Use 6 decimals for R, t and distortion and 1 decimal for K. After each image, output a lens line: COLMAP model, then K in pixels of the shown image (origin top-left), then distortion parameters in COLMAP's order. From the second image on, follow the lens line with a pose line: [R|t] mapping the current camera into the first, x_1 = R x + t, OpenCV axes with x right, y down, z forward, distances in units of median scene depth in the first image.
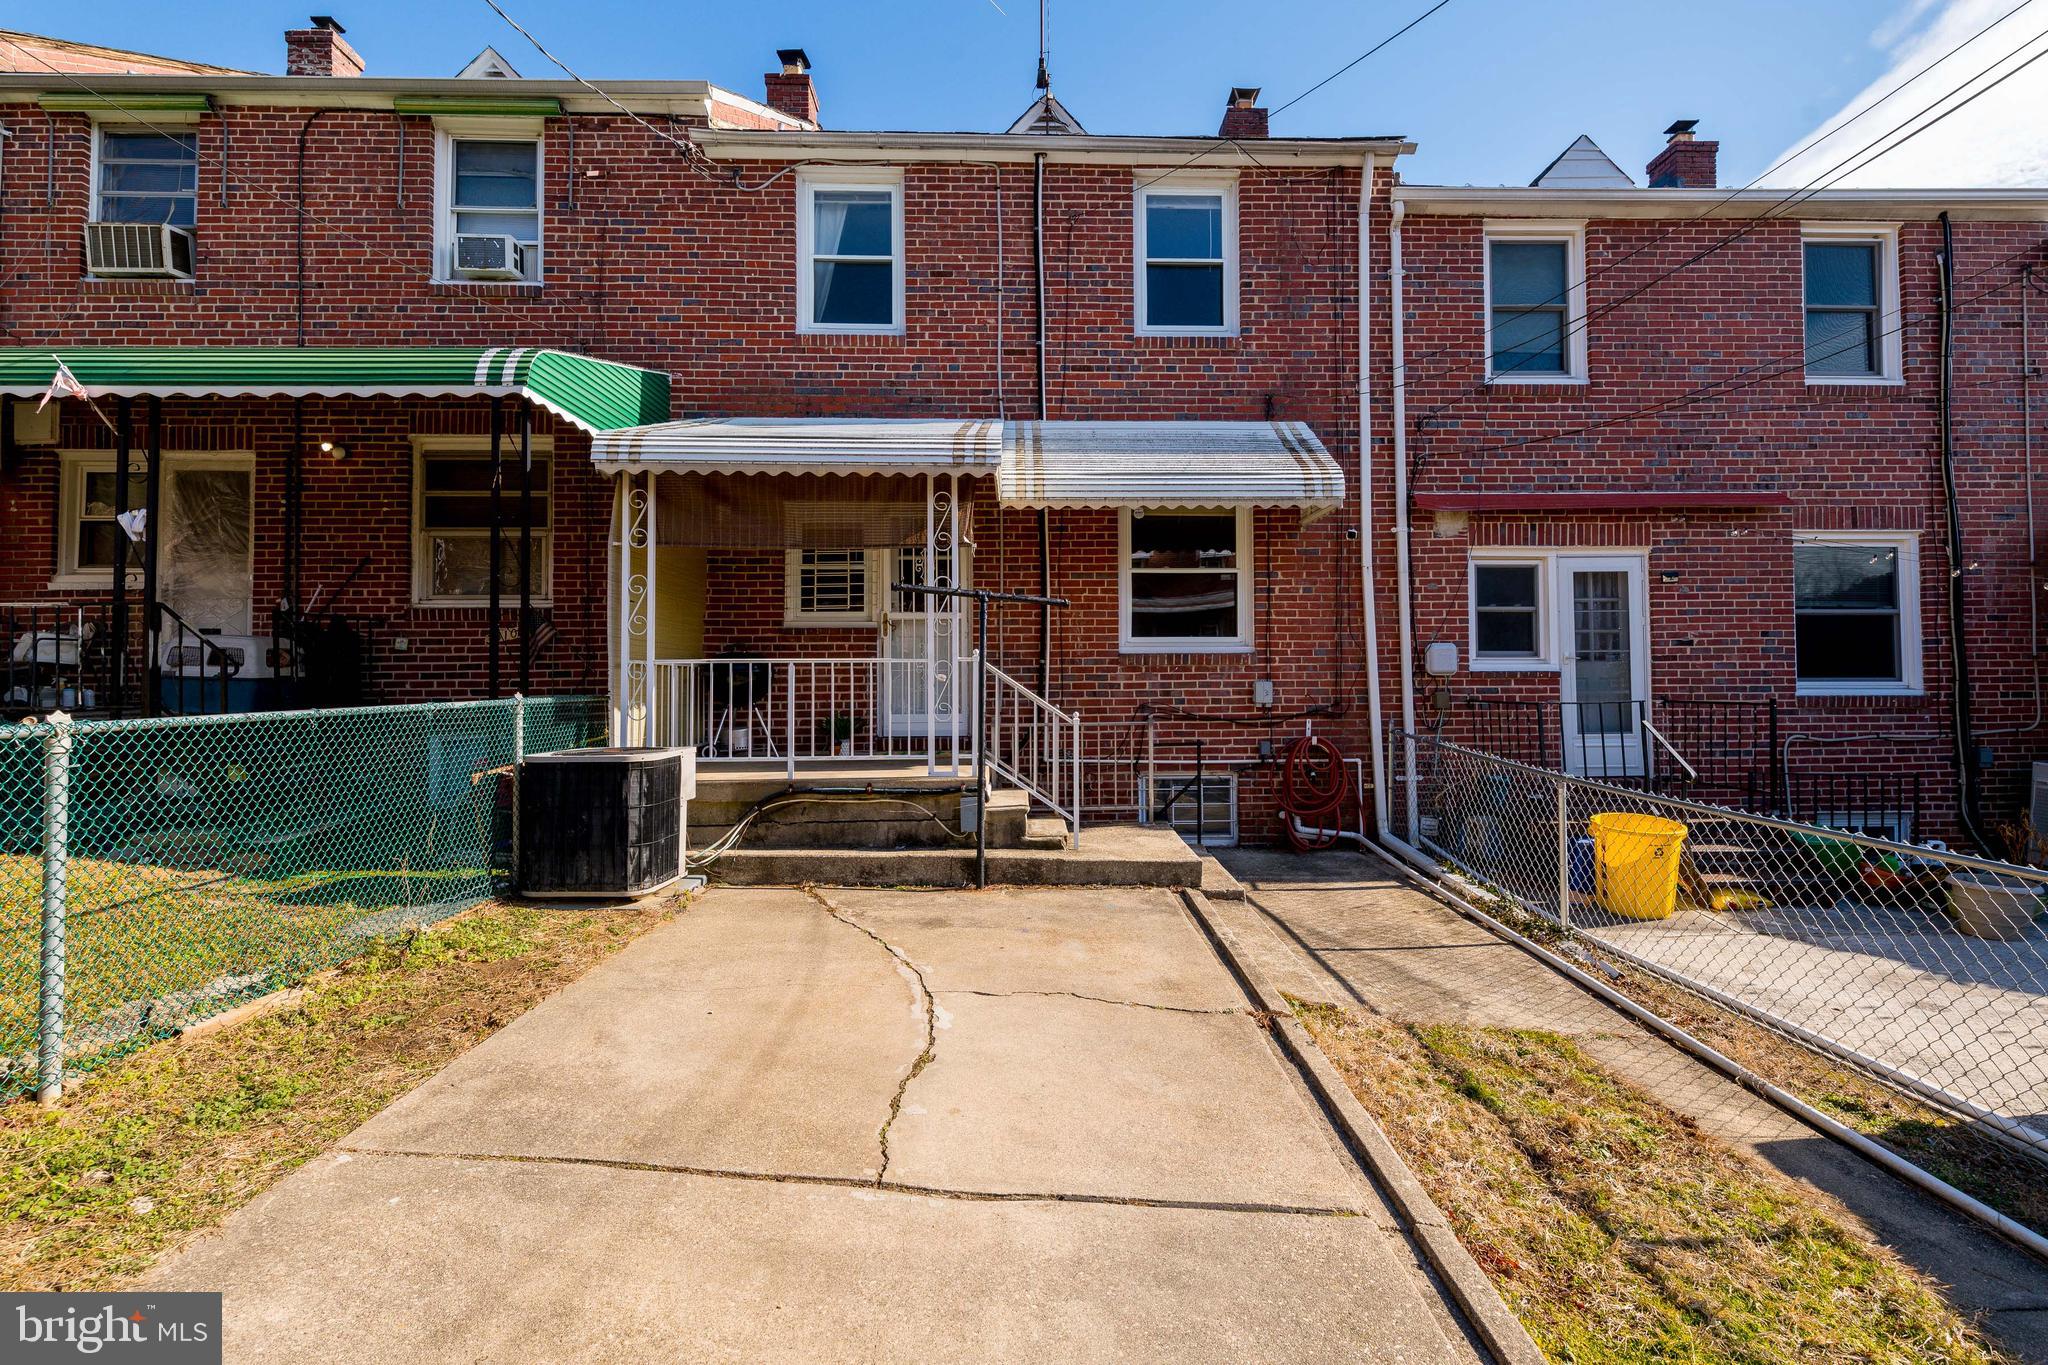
lens RADIAL K [[948.0, 0, 1068.3], [0, 948.0, 644.1], [0, 0, 1]] dist [0.020028, -0.012075]
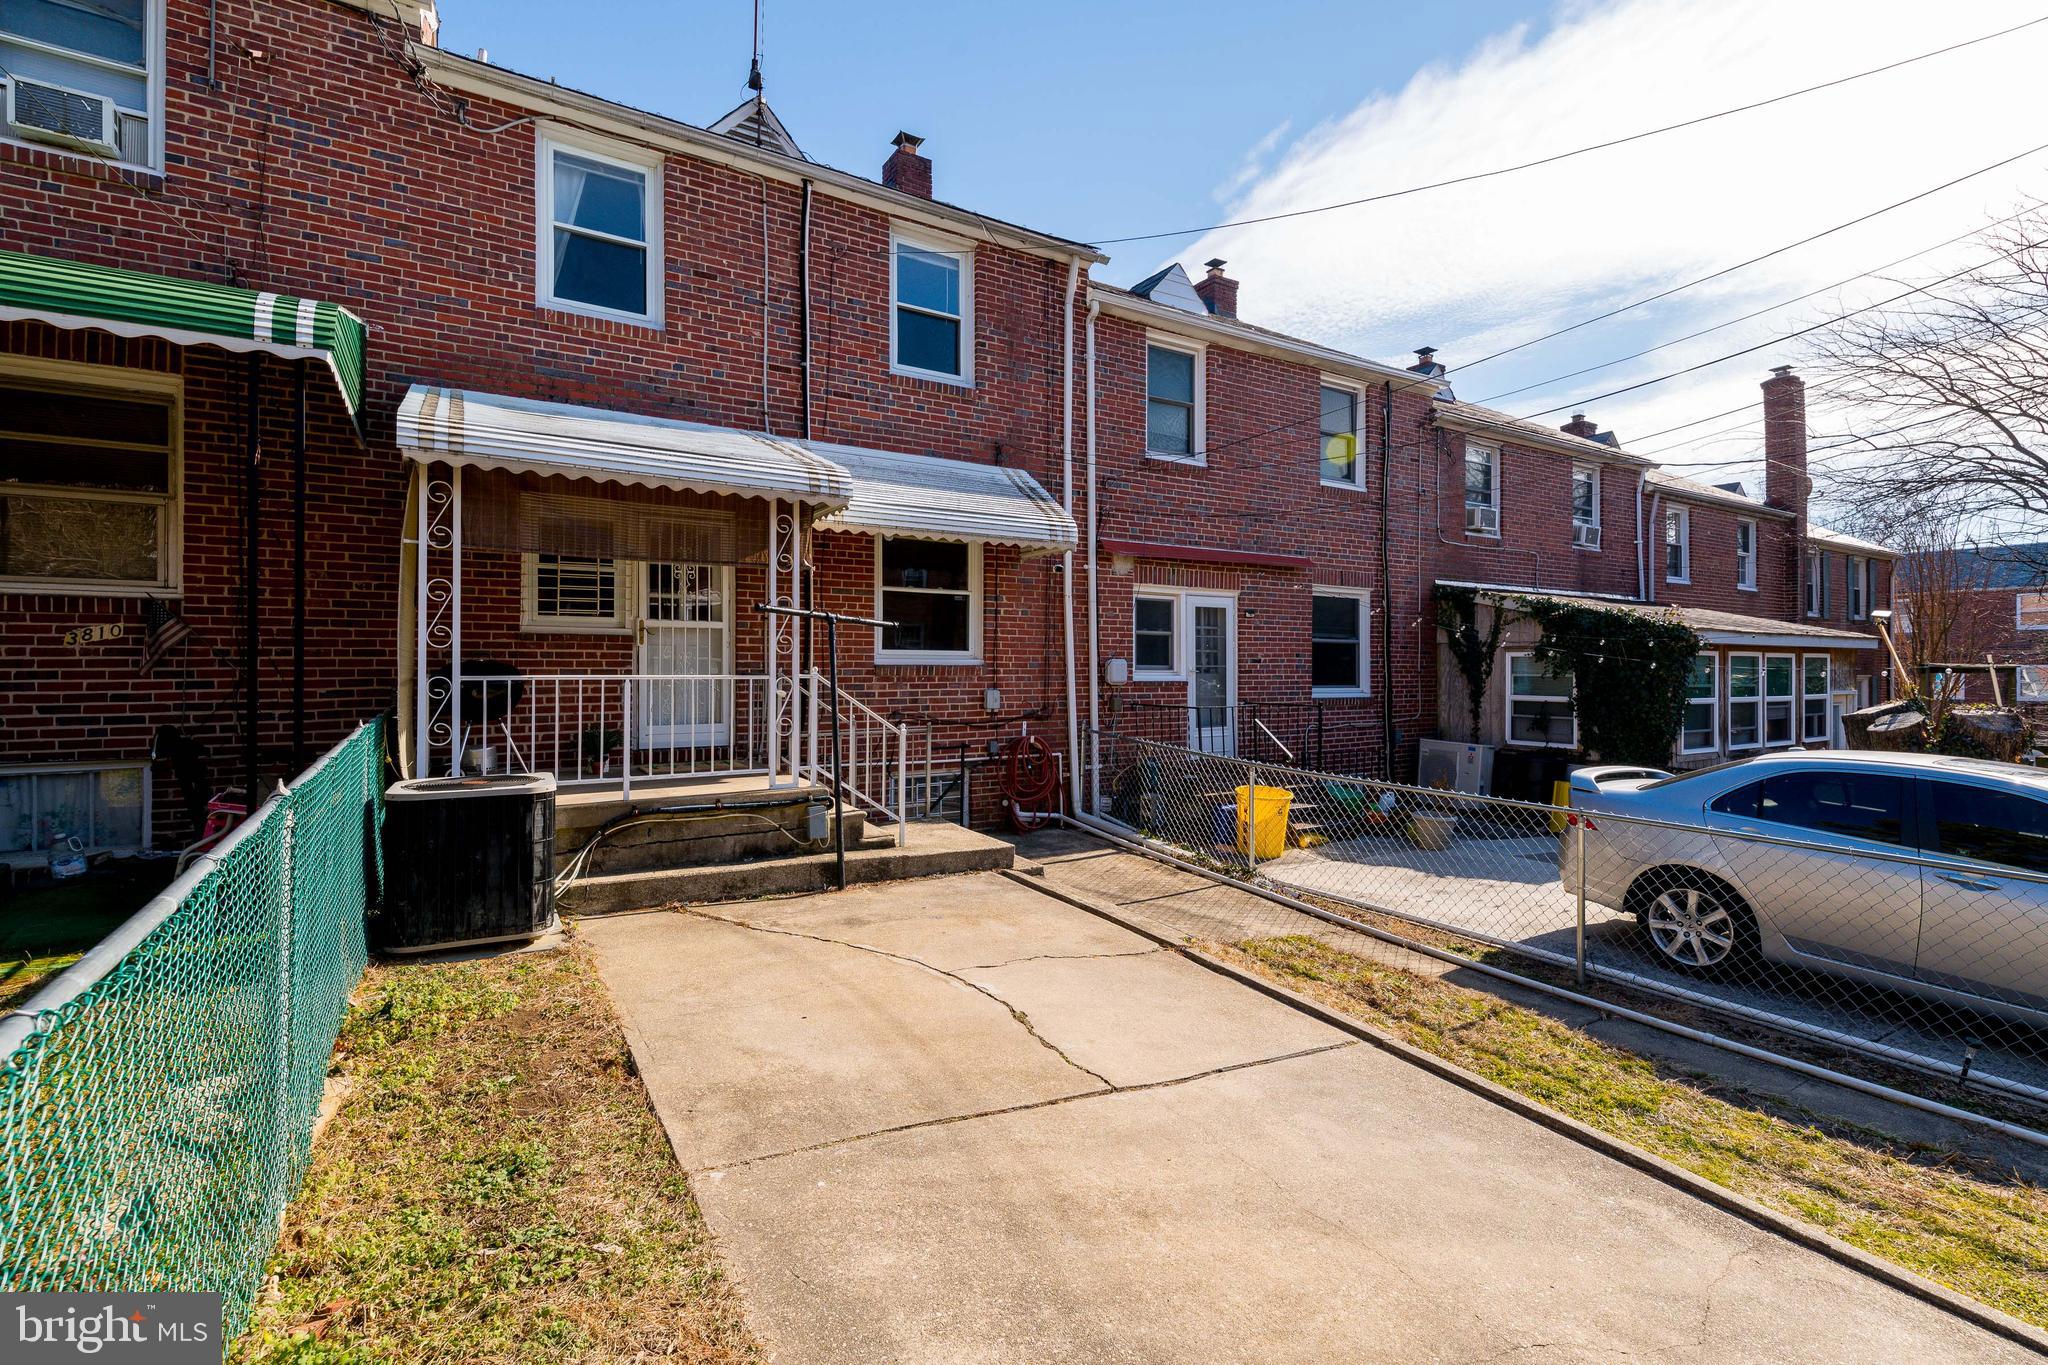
lens RADIAL K [[948.0, 0, 1068.3], [0, 948.0, 644.1], [0, 0, 1]] dist [0.020028, -0.012075]
pose [[0.851133, 0.021739, 0.524500, -0.324634], [-0.030829, 0.999488, 0.008602, -0.029636], [-0.524044, -0.023492, 0.851367, -0.041367]]
